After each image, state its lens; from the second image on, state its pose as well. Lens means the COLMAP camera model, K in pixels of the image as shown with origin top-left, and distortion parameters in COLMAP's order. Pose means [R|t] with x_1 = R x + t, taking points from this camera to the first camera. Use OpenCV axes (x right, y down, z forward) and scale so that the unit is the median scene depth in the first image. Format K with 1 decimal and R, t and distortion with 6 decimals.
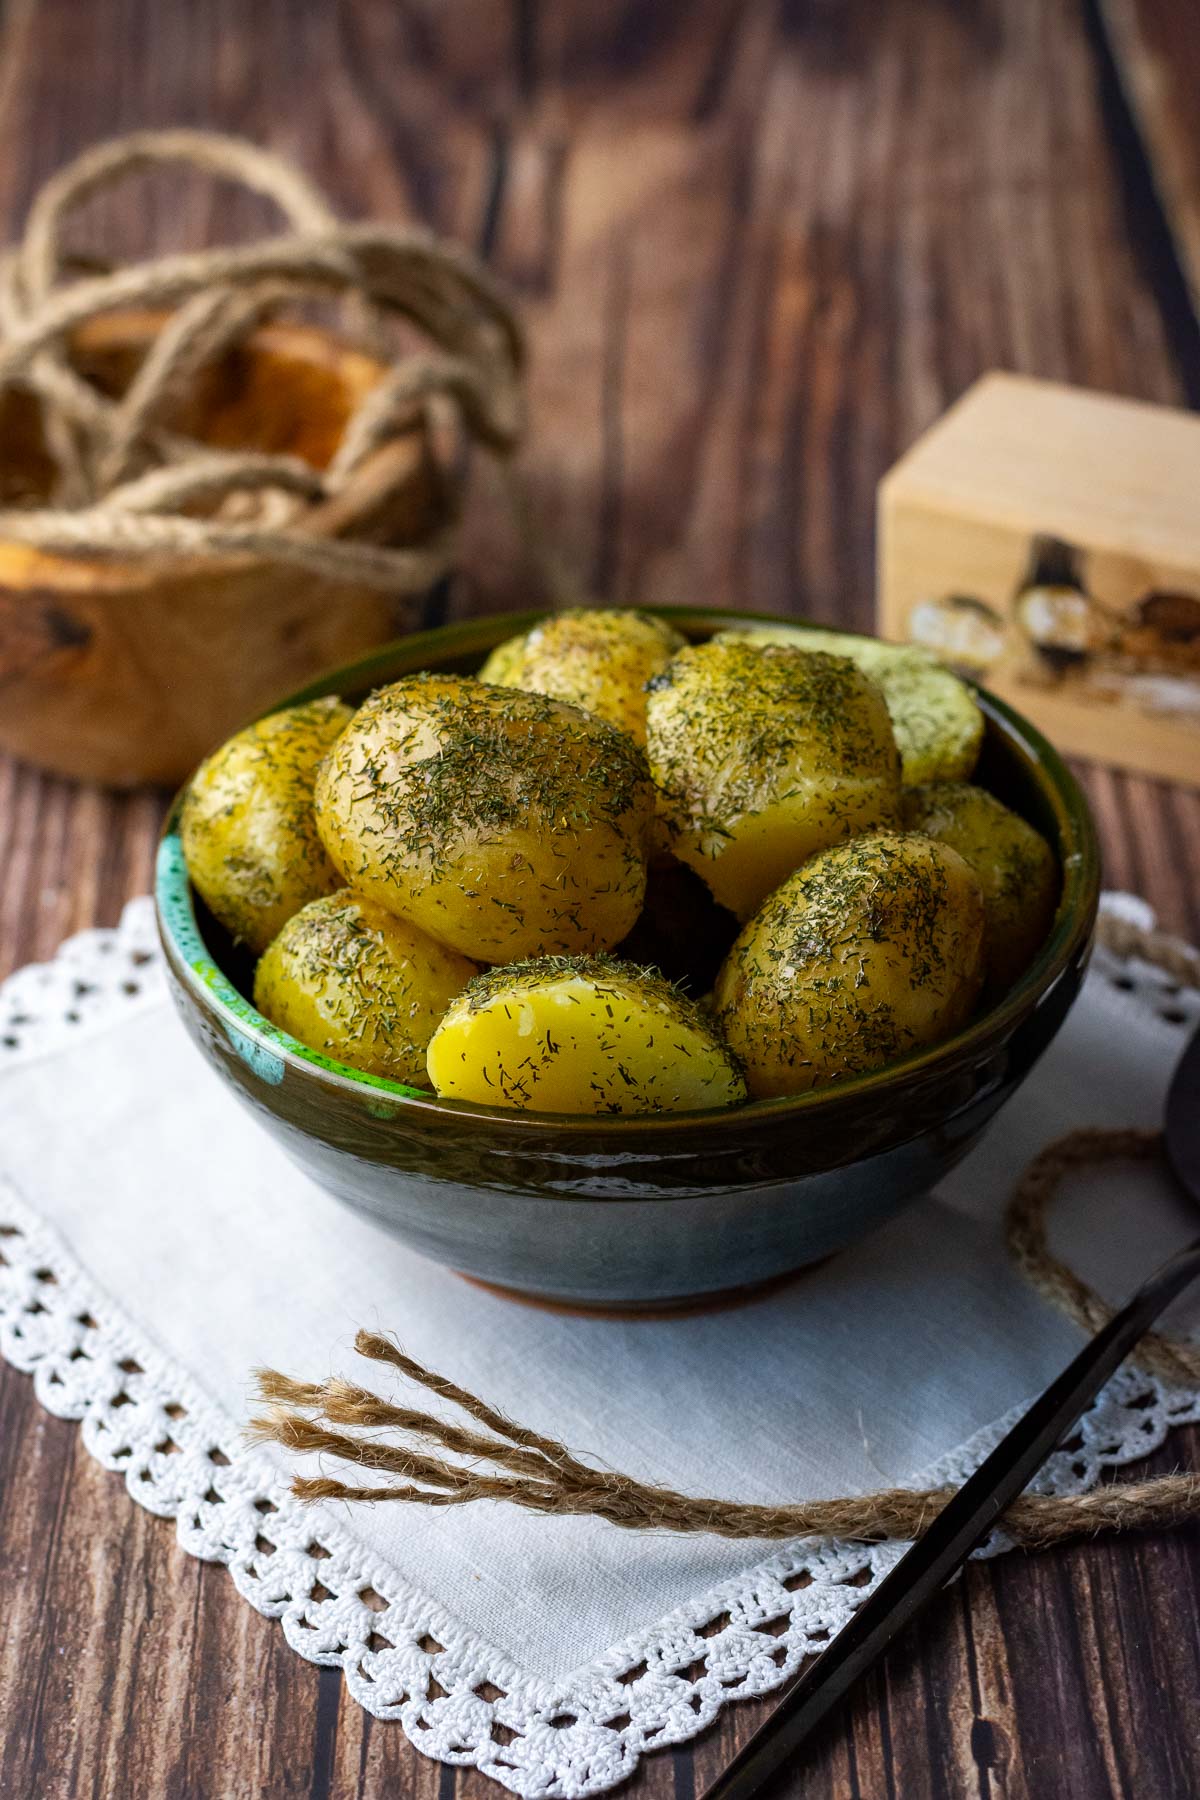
lens RADIAL K [[4408.0, 0, 600.0], [0, 4408.0, 900.0], [0, 0, 1]] dist [0.031968, 0.405527]
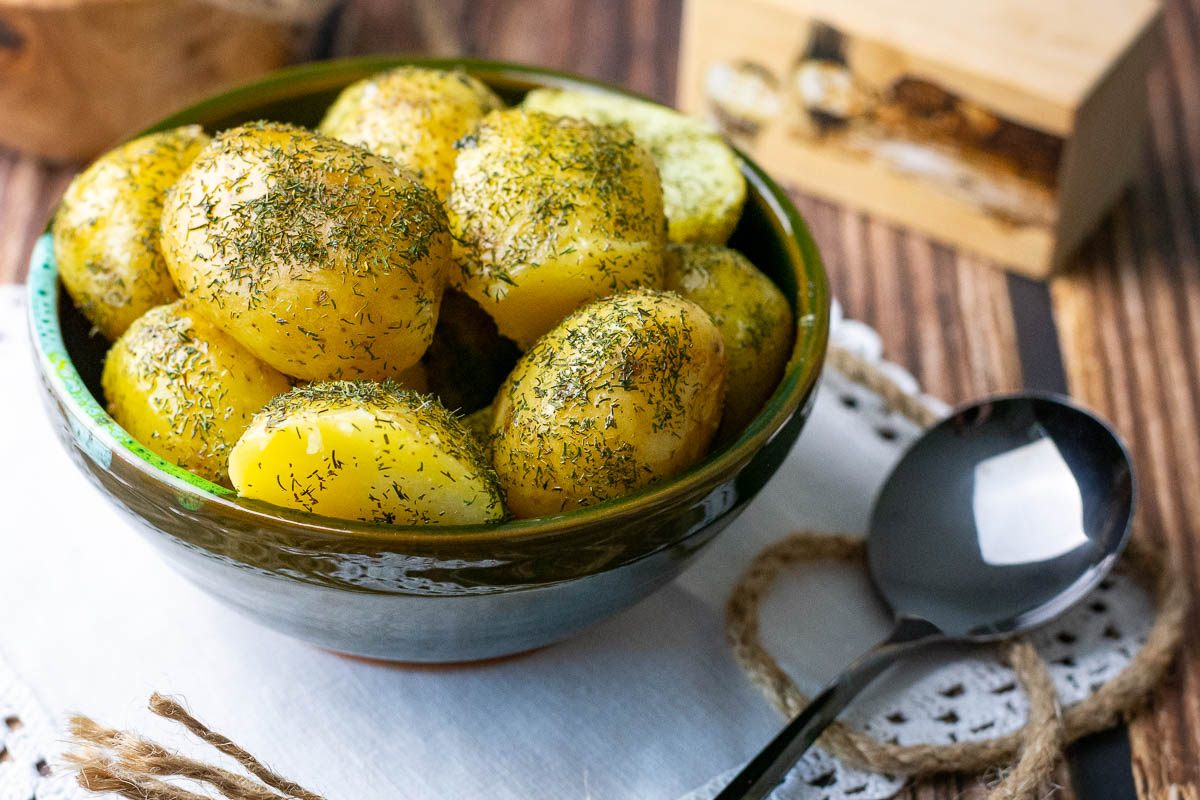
lens RADIAL K [[2938.6, 0, 600.0], [0, 2938.6, 400.0], [0, 0, 1]] dist [0.031968, 0.405527]
pose [[0.996782, 0.078078, 0.018139, 0.040625], [-0.079353, 0.993165, 0.085591, -0.052039], [-0.011332, -0.086755, 0.996165, 0.220463]]
